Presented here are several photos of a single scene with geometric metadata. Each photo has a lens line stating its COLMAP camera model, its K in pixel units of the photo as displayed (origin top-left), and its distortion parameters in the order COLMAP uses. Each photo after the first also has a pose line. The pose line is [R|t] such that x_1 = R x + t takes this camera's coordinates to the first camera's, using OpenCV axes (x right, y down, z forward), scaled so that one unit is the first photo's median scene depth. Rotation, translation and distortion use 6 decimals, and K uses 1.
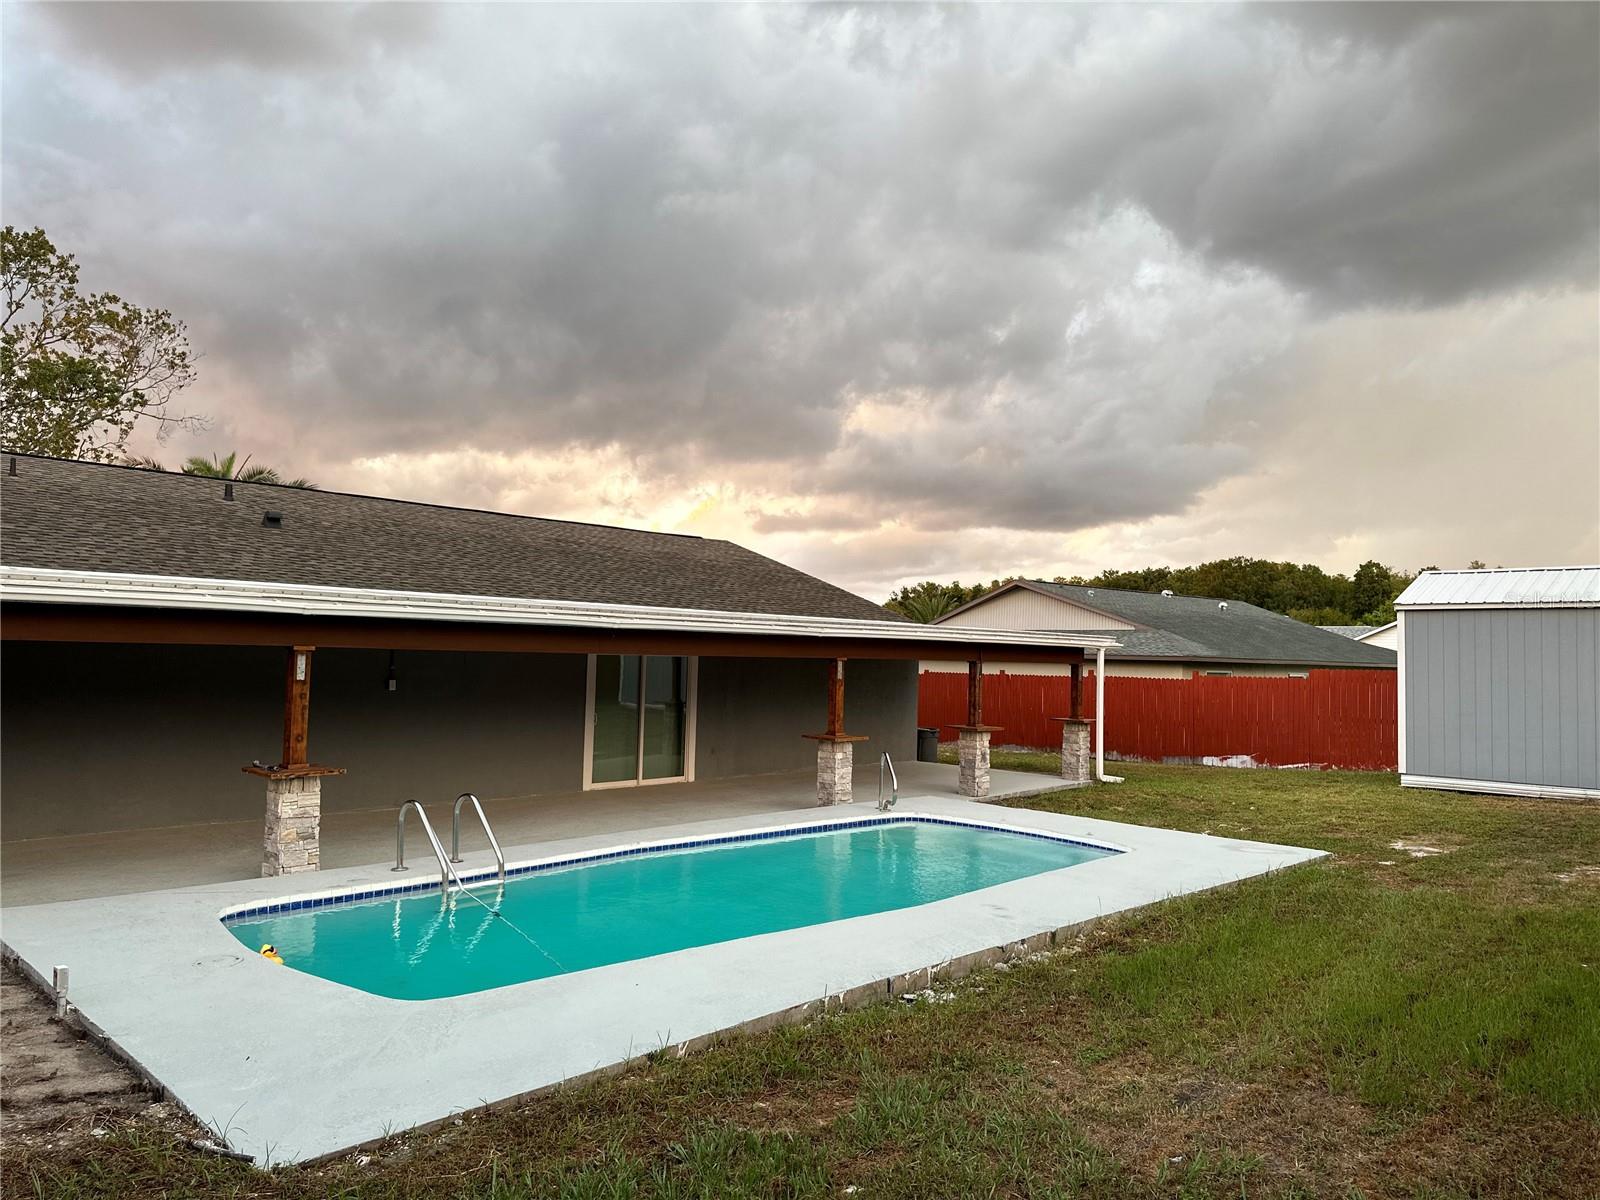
lens RADIAL K [[1106.6, 0, 797.1], [0, 1106.6, 615.1], [0, 0, 1]] dist [0.043670, -0.066167]
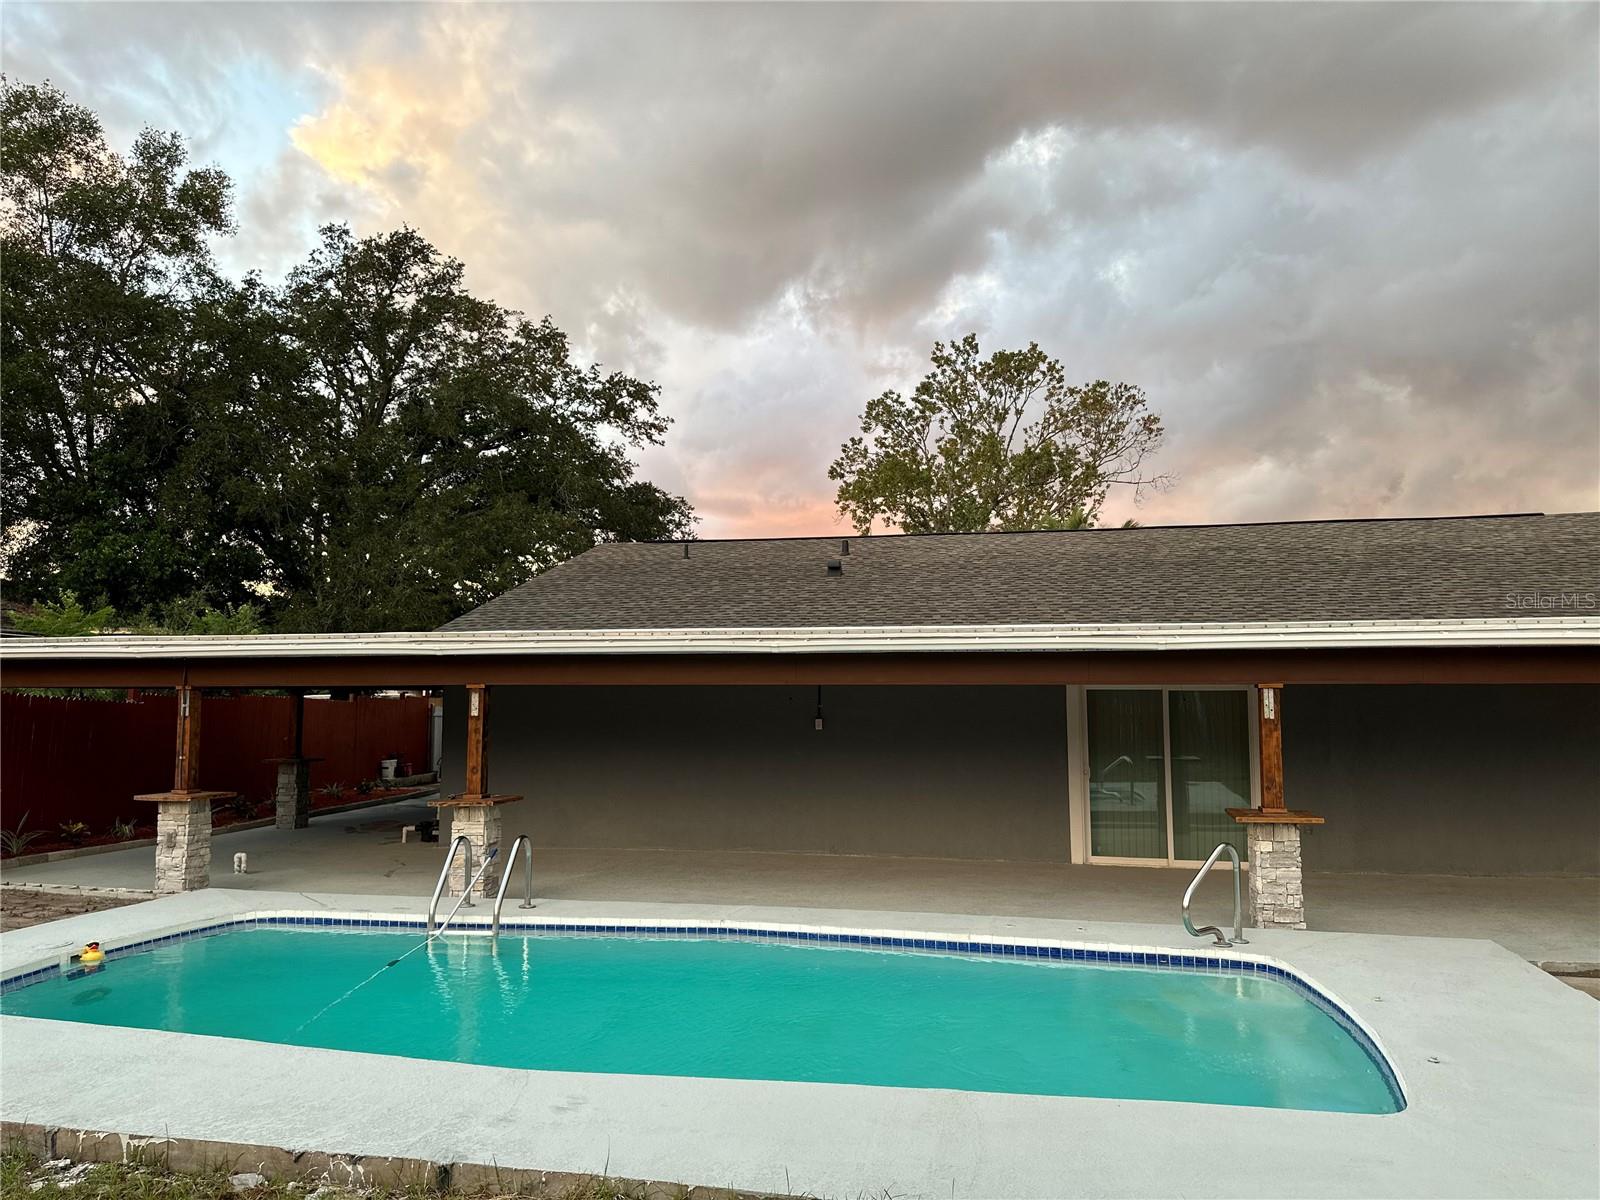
lens RADIAL K [[1106.6, 0, 804.5], [0, 1106.6, 571.3], [0, 0, 1]] dist [0.043670, -0.066167]
pose [[0.539139, -0.113523, -0.834531, 0.432799], [0.043285, 0.993299, -0.107157, 0.030174], [0.841104, 0.021650, 0.540440, 0.443708]]
